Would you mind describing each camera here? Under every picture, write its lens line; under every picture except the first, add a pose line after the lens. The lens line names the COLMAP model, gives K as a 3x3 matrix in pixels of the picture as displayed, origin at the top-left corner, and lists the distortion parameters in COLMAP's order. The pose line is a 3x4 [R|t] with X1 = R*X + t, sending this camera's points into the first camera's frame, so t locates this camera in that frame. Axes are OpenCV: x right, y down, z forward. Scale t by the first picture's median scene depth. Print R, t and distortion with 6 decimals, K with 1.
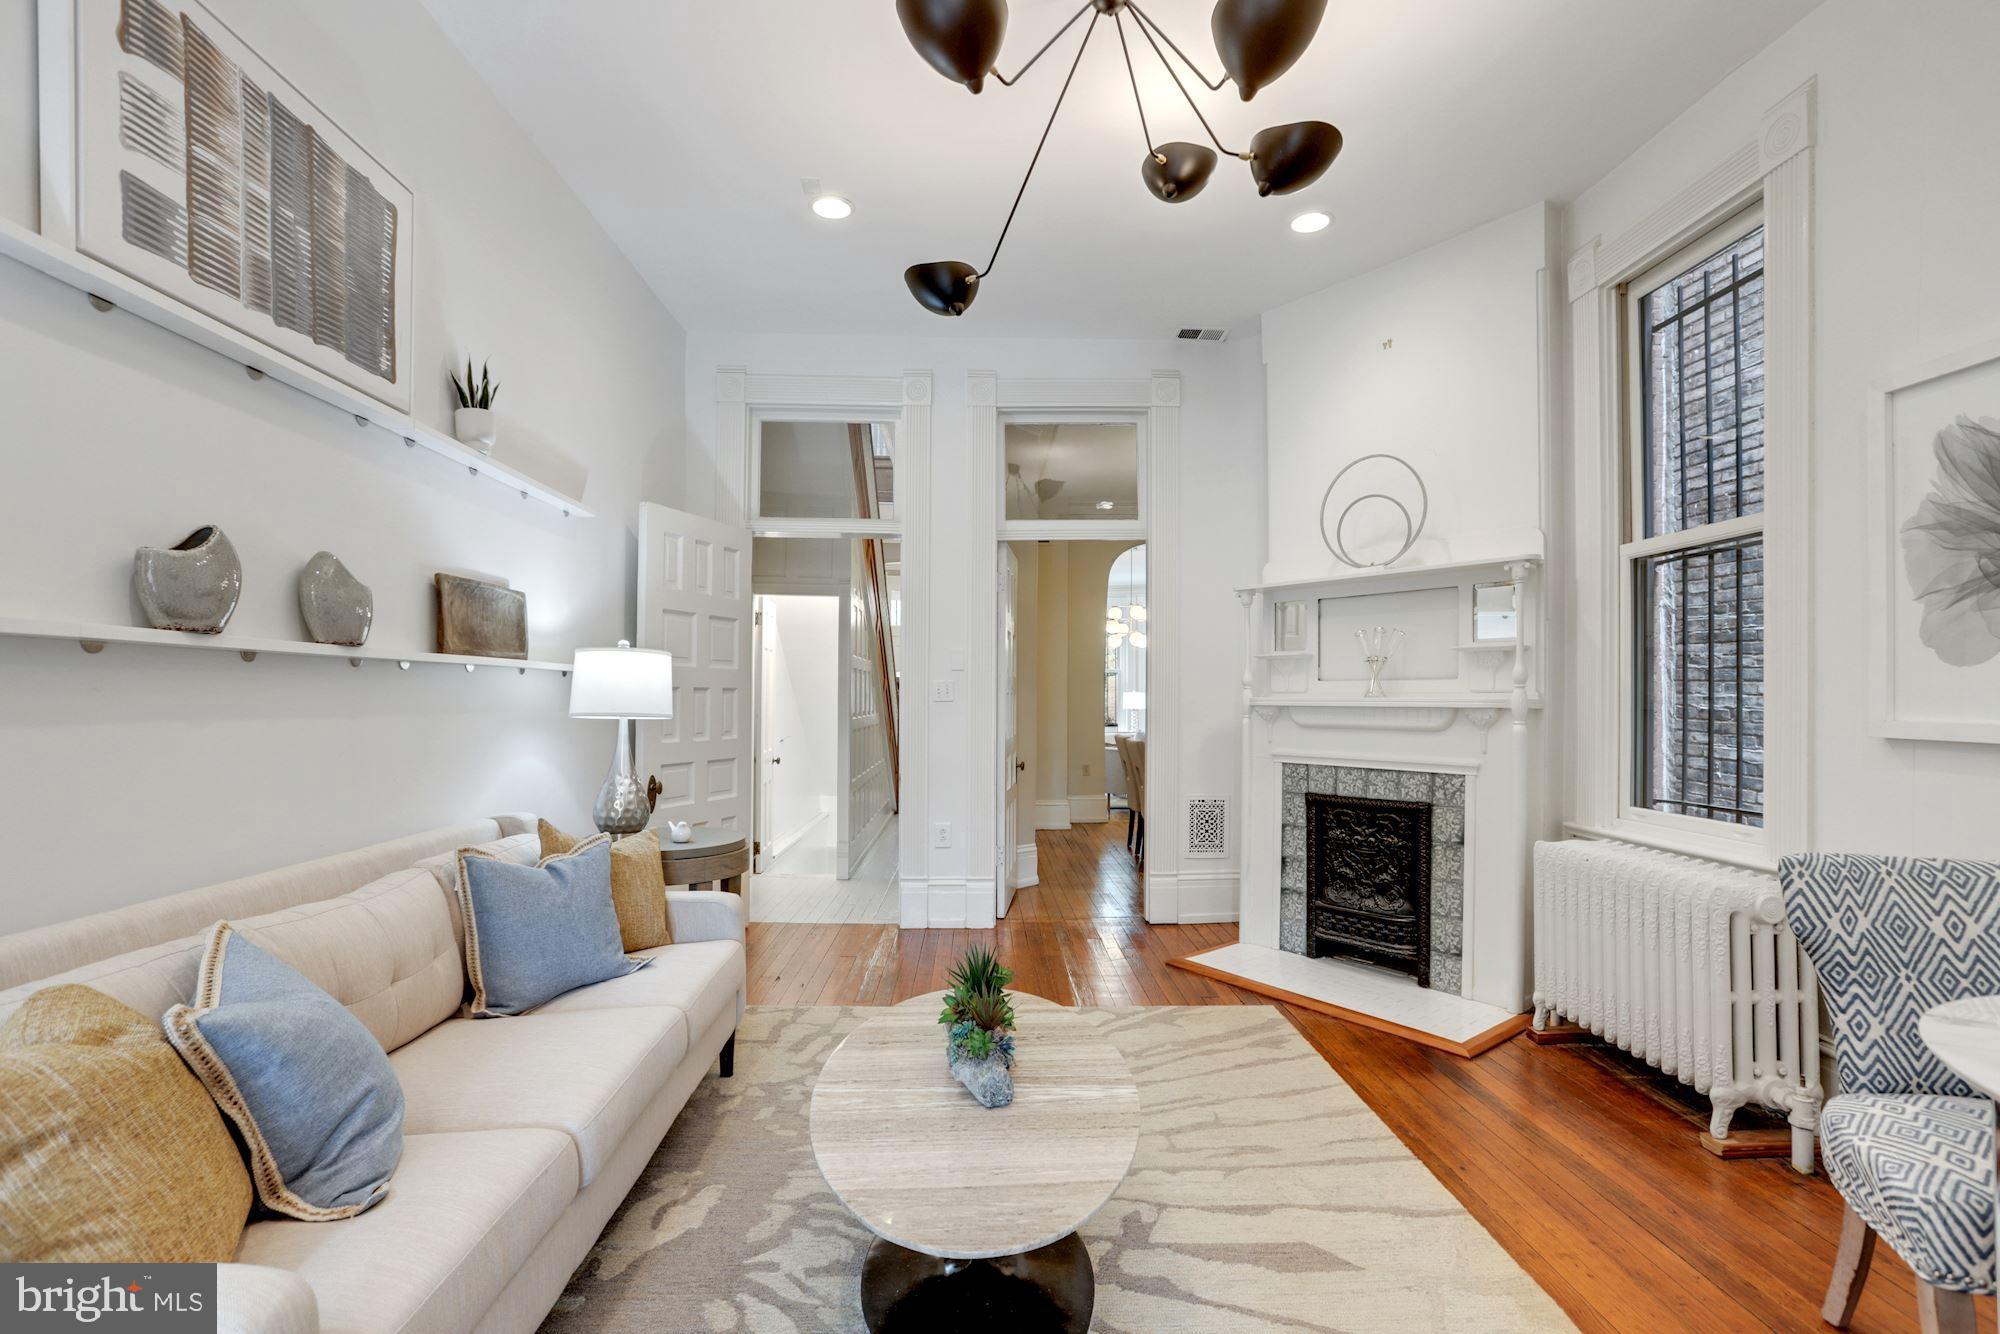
lens RADIAL K [[913.7, 0, 999.8], [0, 913.7, 678.9], [0, 0, 1]] dist [-0.002403, 0.001484]
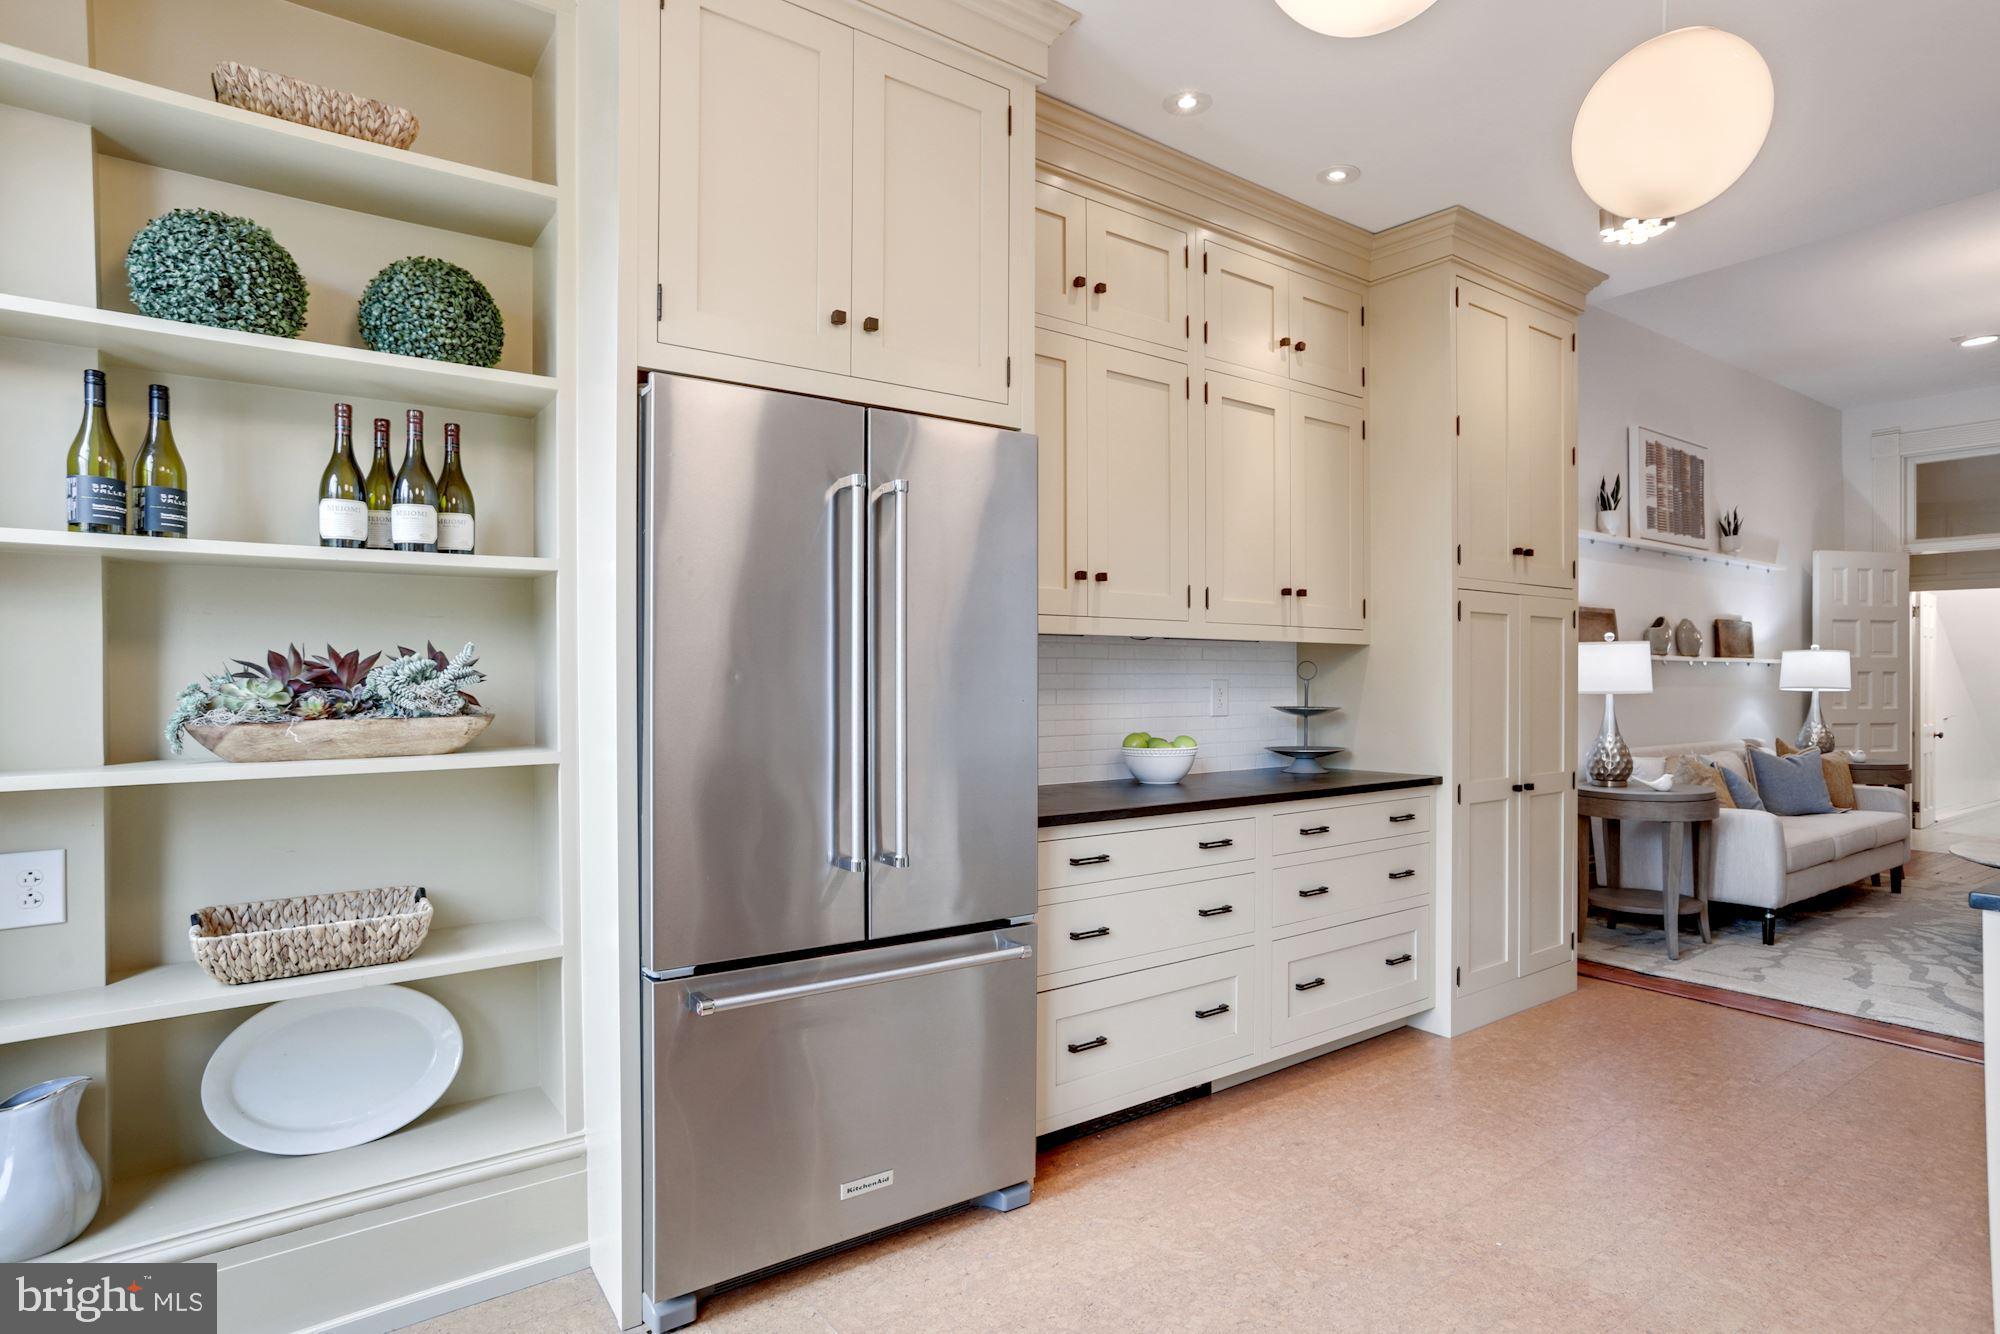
lens RADIAL K [[1066.9, 0, 994.0], [0, 1066.9, 671.5], [0, 0, 1]] dist [0.015341, 0.000113]
pose [[0.569325, -0.012909, -0.822011, 0.390054], [0.017467, 0.999841, -0.003604, -0.013882], [0.821927, -0.012306, 0.569460, -1.490063]]
